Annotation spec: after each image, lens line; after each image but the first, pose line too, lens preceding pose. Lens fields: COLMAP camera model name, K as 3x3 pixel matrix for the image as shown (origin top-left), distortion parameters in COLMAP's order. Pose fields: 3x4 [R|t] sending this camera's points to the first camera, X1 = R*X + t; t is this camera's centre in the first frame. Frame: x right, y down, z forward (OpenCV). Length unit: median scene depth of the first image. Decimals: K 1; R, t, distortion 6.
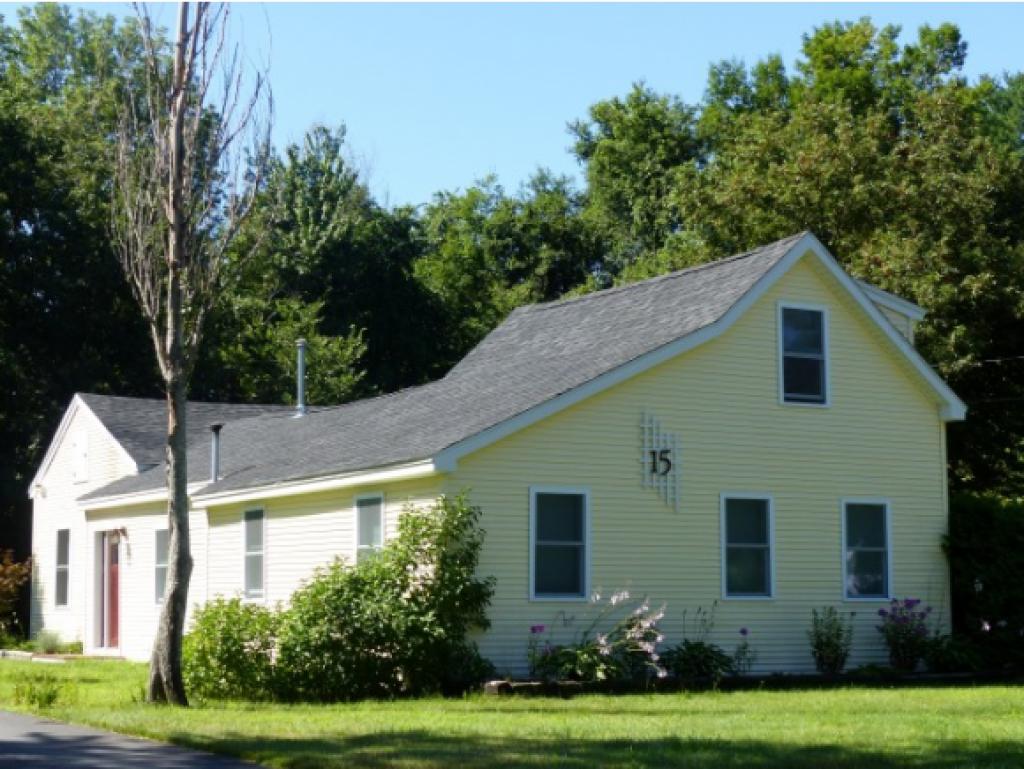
lens RADIAL K [[1988.5, 0, 511.7], [0, 1988.5, 384.3], [0, 0, 1]] dist [-0.045124, 0.000000]
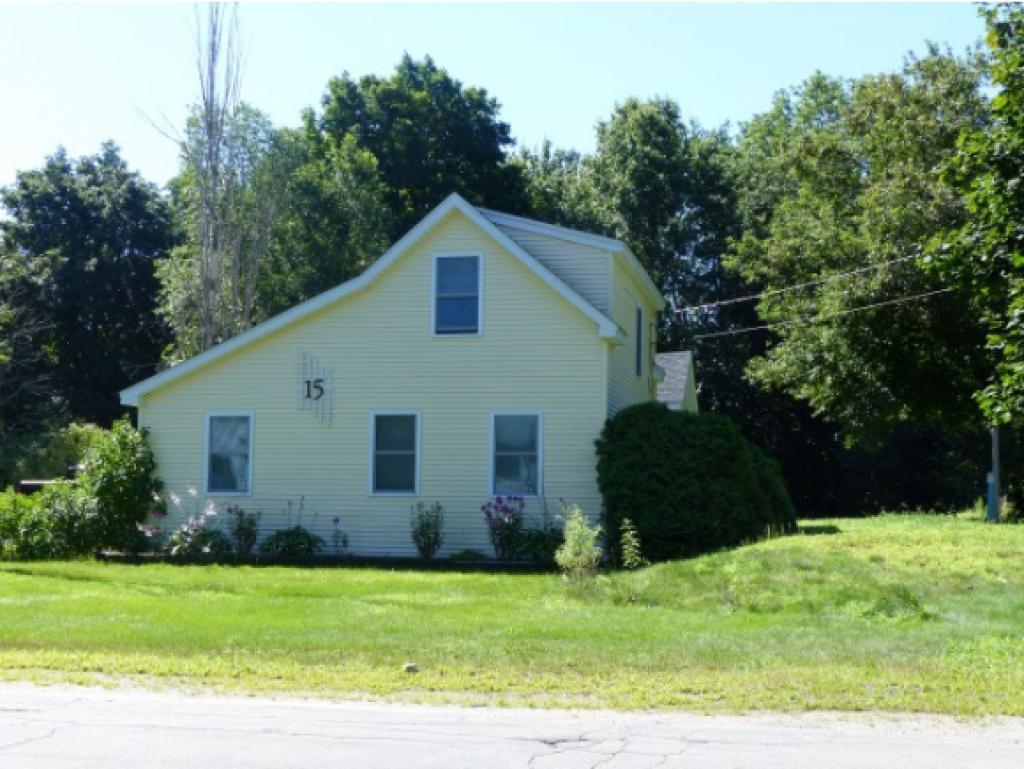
lens RADIAL K [[1345.2, 0, 512.1], [0, 1345.2, 384.1], [0, 0, 1]] dist [0.023047, 0.000000]
pose [[0.744758, -0.050131, -0.665449, 0.227204], [0.066501, 0.997786, -0.000741, 0.013546], [0.664013, -0.043701, 0.746443, 0.129665]]
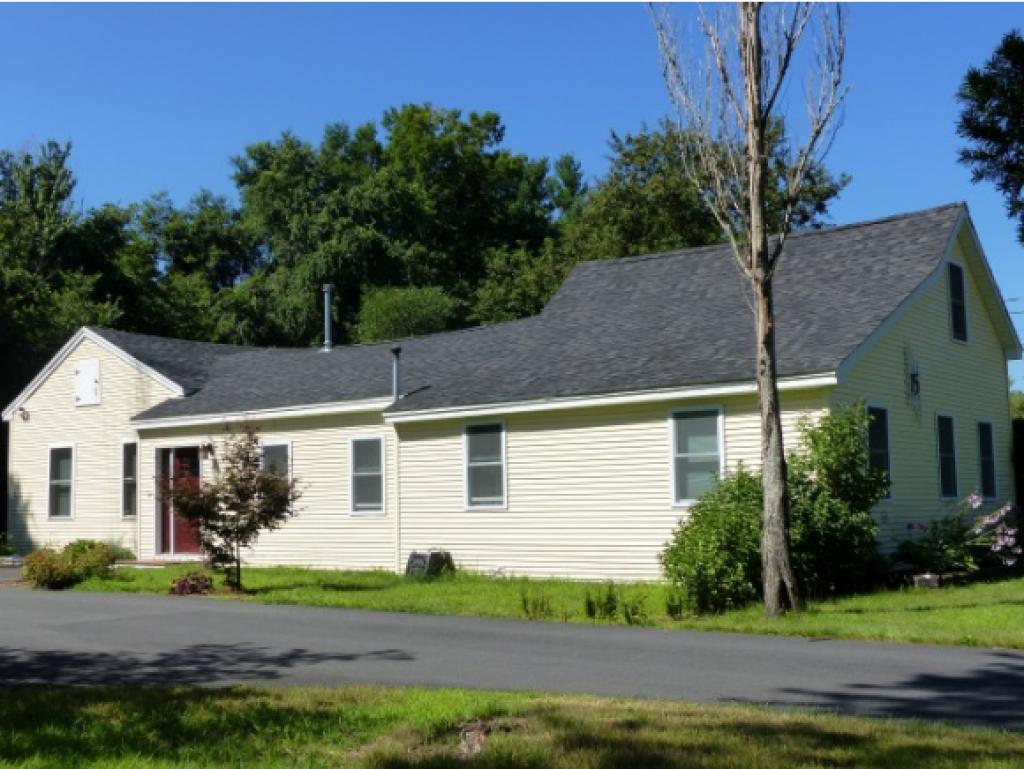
lens RADIAL K [[1295.9, 0, 512.0], [0, 1295.9, 383.3], [0, 0, 1]] dist [-0.026999, 0.000000]
pose [[0.925780, 0.023343, 0.377341, -0.131893], [-0.027893, 0.999589, 0.006596, 0.012299], [-0.377032, -0.016631, 0.926051, 0.115305]]
